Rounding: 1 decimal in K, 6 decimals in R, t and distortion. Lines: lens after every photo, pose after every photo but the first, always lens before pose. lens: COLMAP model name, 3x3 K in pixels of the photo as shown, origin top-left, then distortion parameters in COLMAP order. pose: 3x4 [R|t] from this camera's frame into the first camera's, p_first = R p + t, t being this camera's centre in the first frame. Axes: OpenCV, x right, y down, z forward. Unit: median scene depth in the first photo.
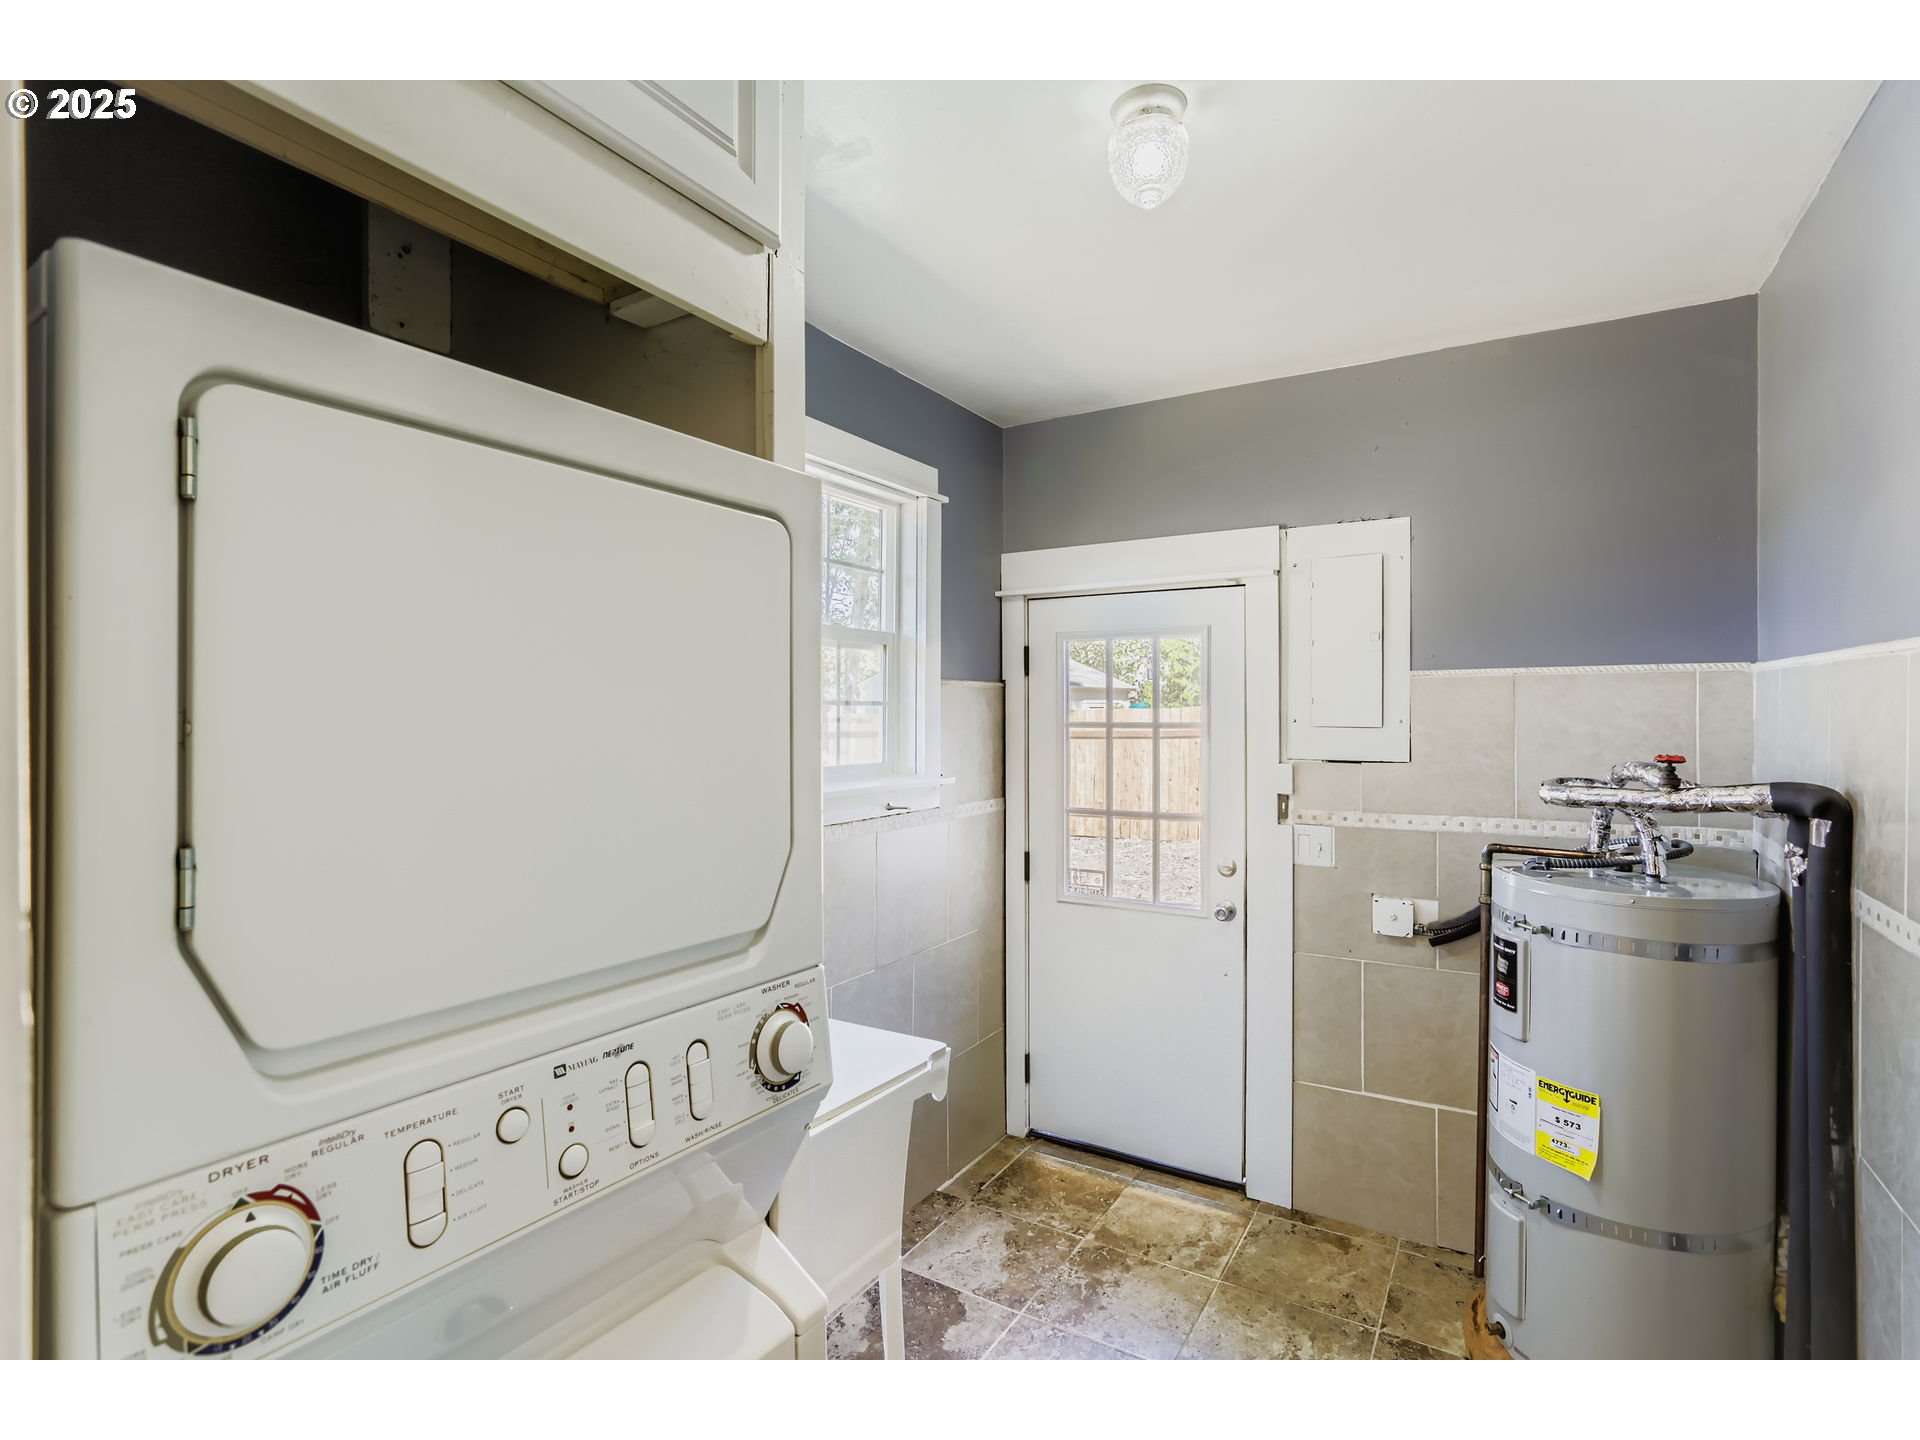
lens RADIAL K [[926.6, 0, 944.7], [0, 926.6, 716.0], [0, 0, 1]] dist [-0.042452, 0.034258]
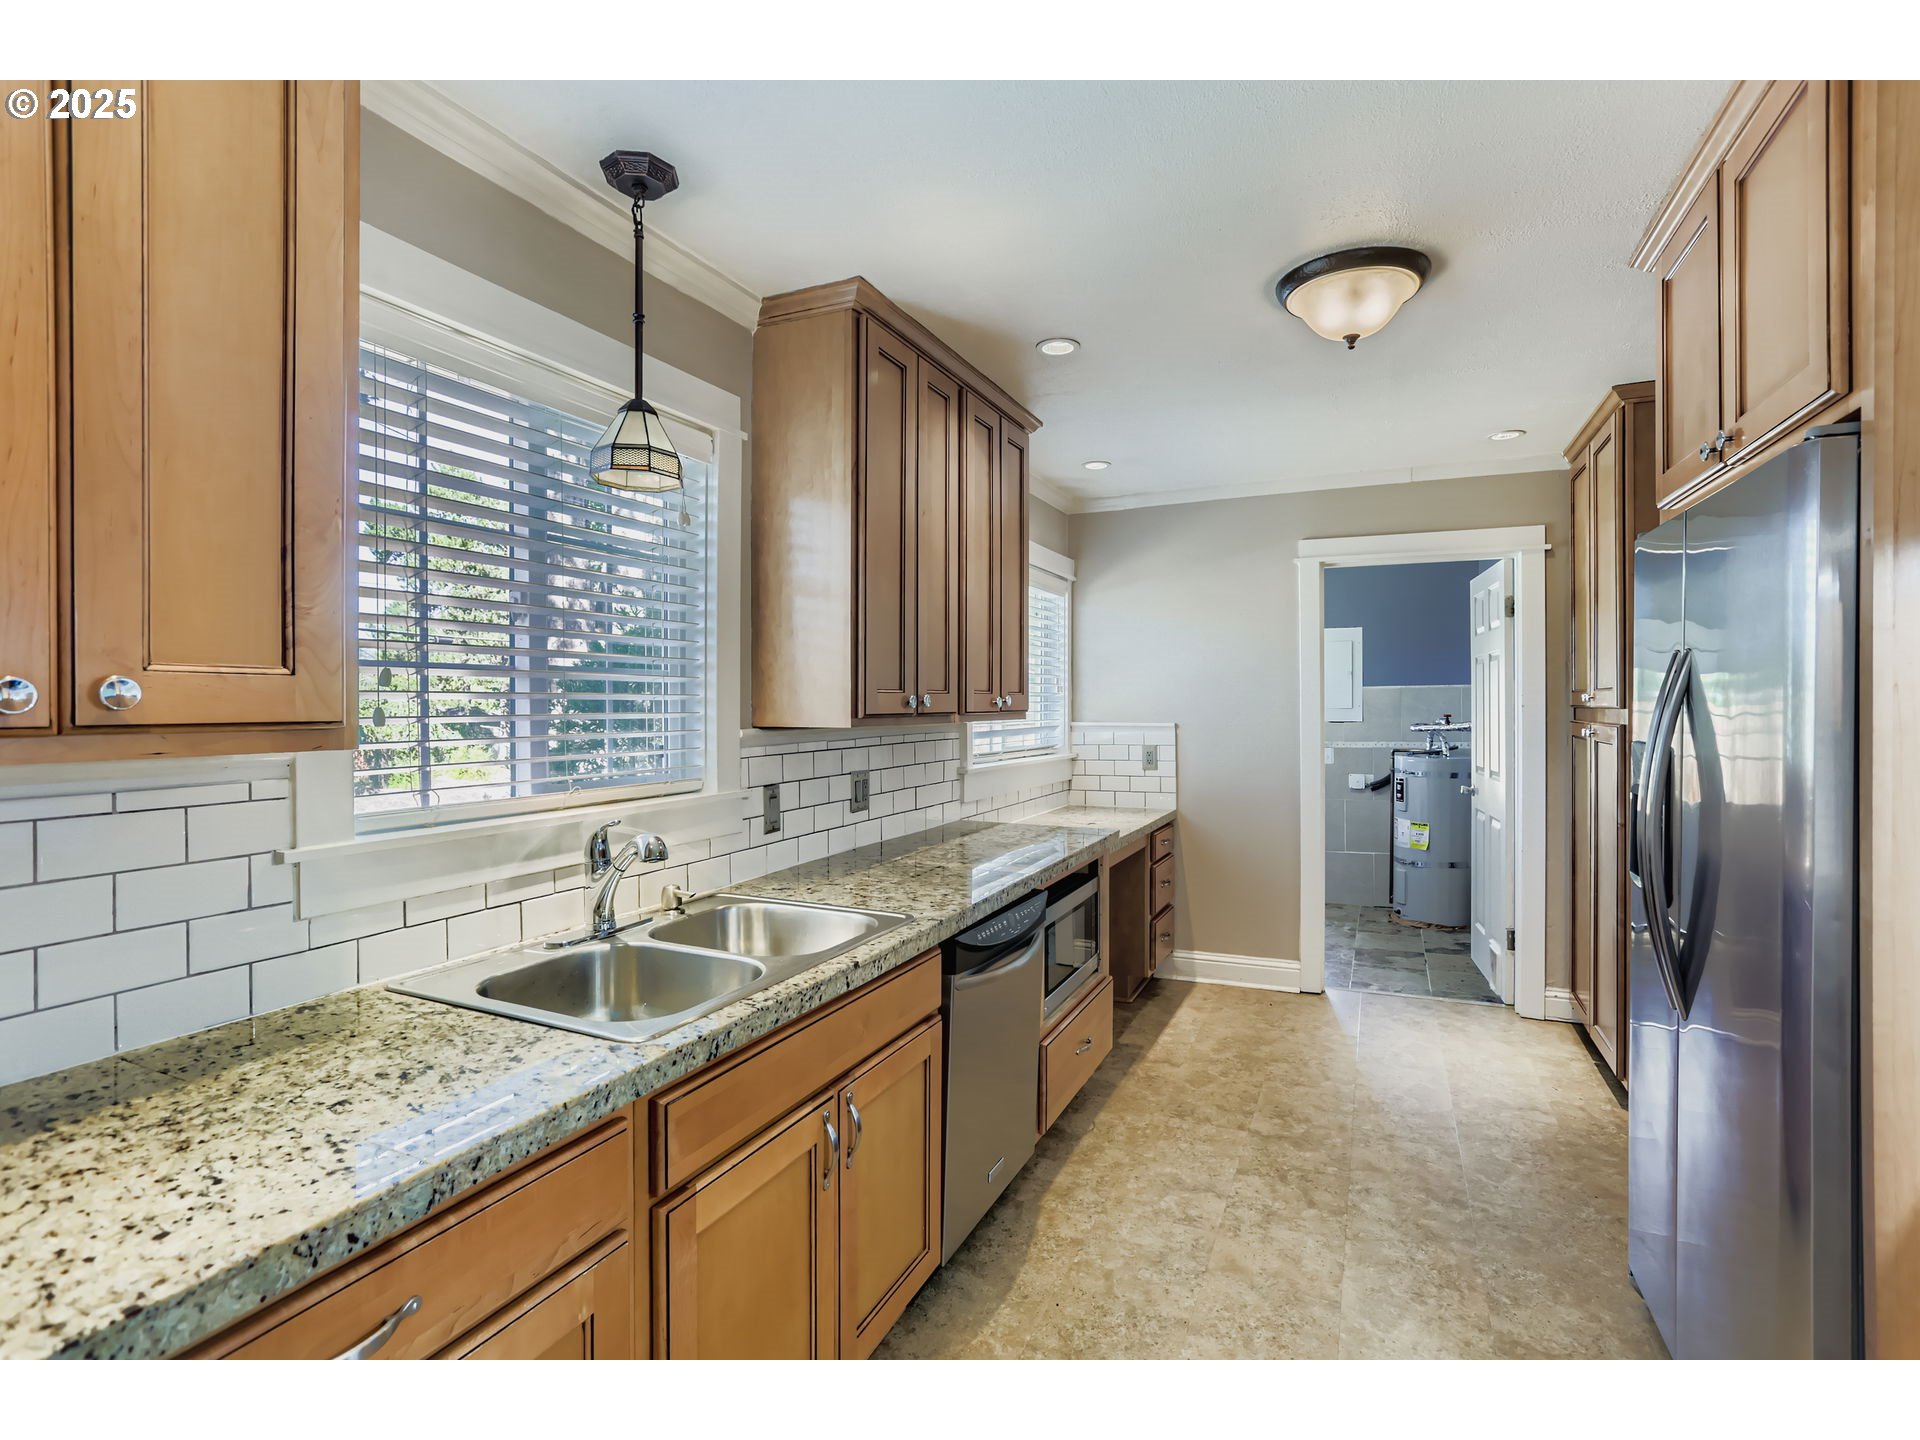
lens RADIAL K [[926.6, 0, 944.7], [0, 926.6, 716.0], [0, 0, 1]] dist [-0.042452, 0.034258]
pose [[0.993485, -0.009998, 0.113523, -1.141320], [0.009340, 0.999936, 0.006324, 0.009156], [-0.113579, -0.005223, 0.993515, -1.717145]]
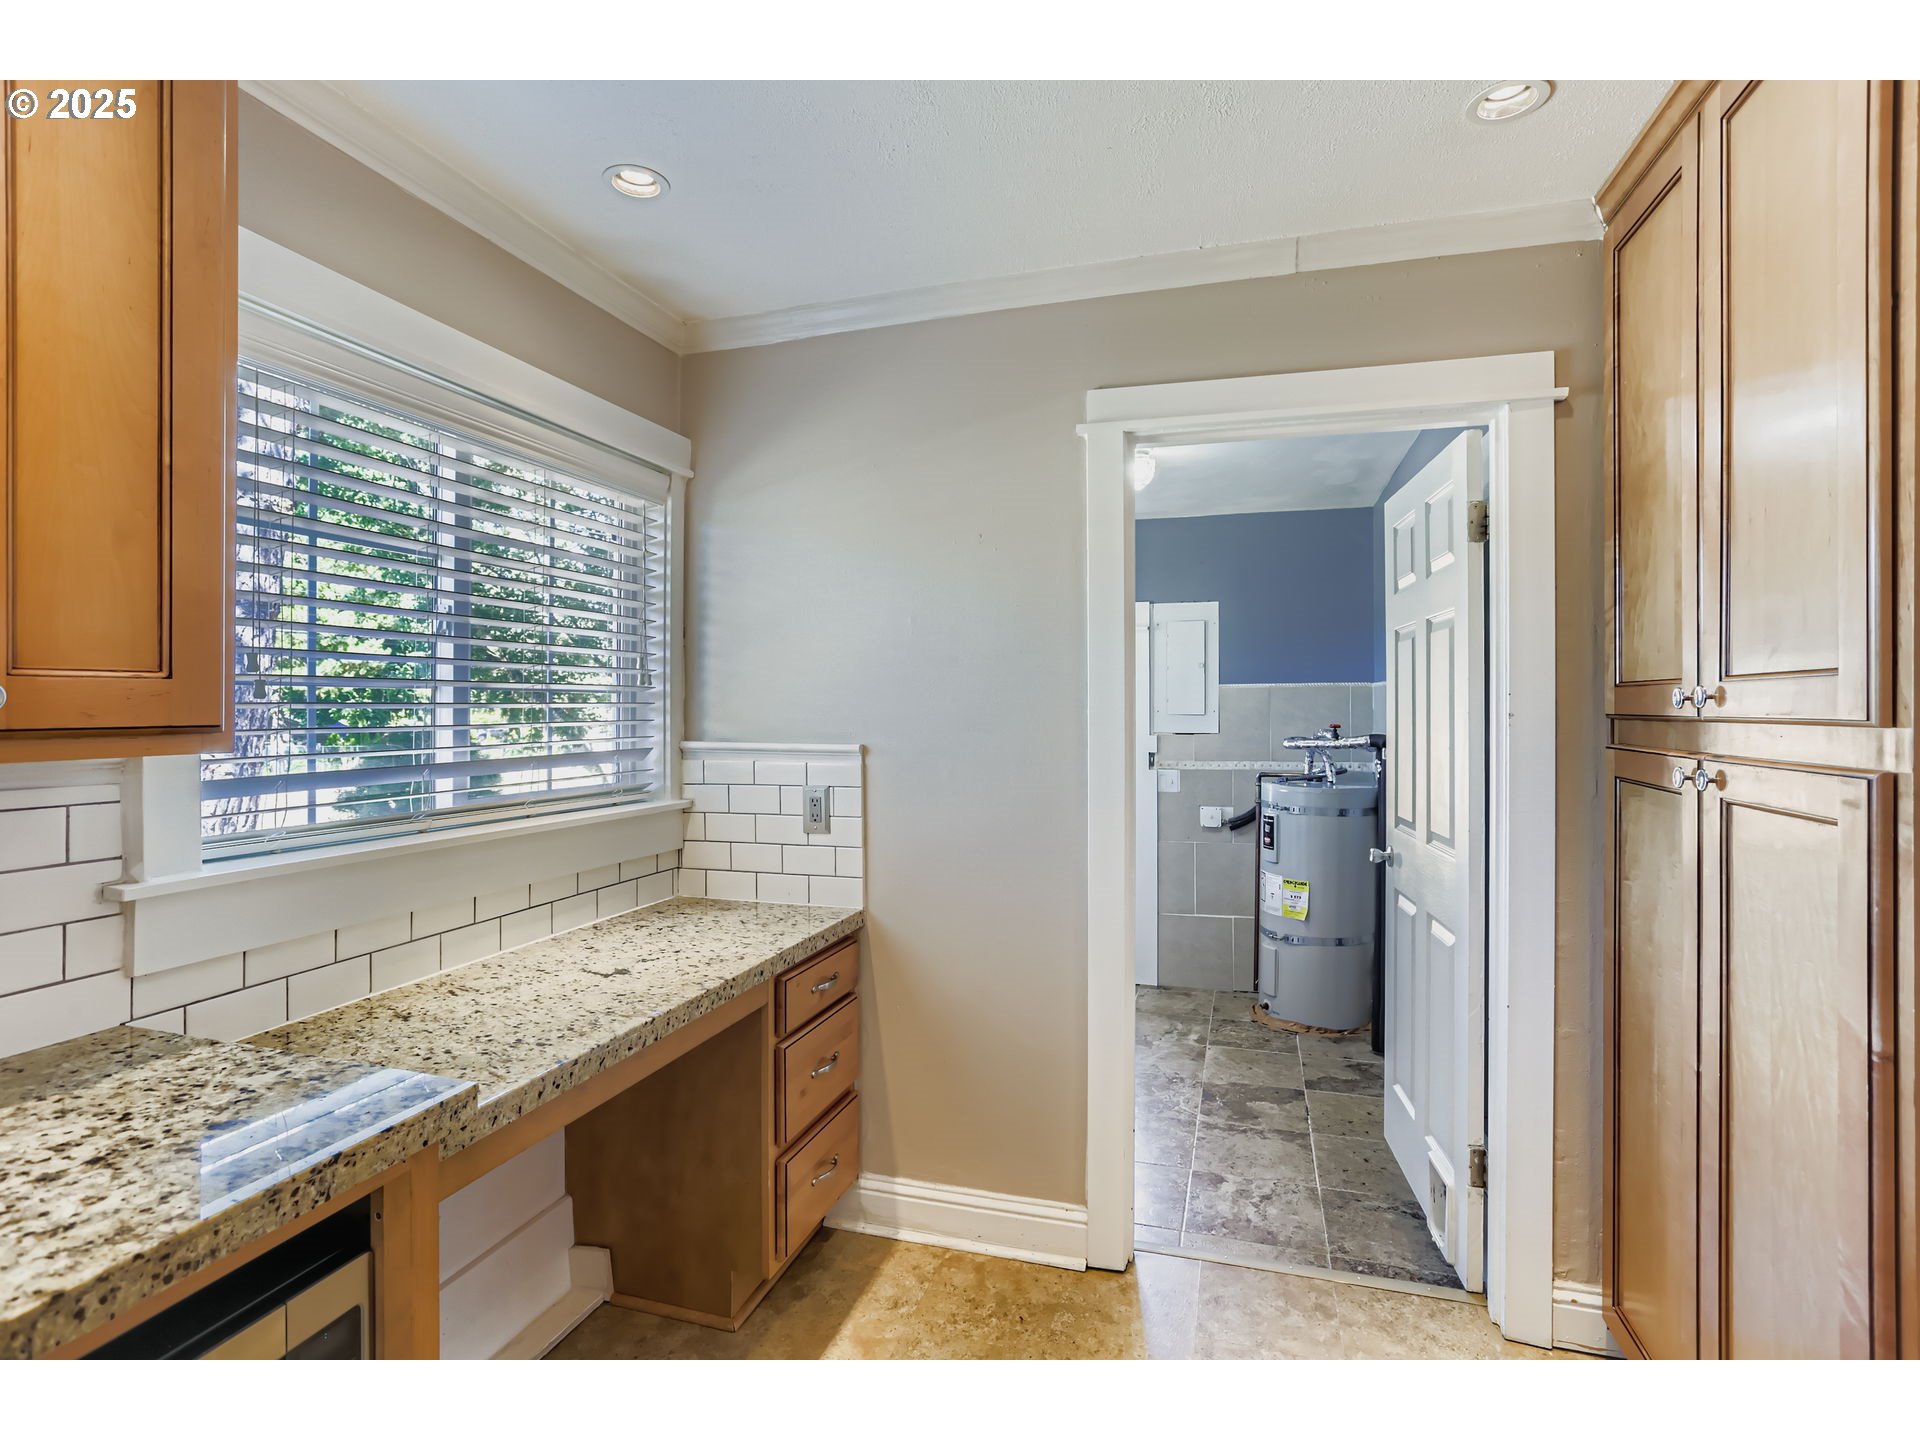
lens RADIAL K [[949.8, 0, 922.7], [0, 949.8, 723.9], [0, 0, 1]] dist [-0.021708, 0.001150]
pose [[0.974033, -0.009038, 0.226226, -0.607335], [0.006632, 0.999913, 0.011394, 0.006536], [-0.226309, -0.009598, 0.974008, -0.871030]]
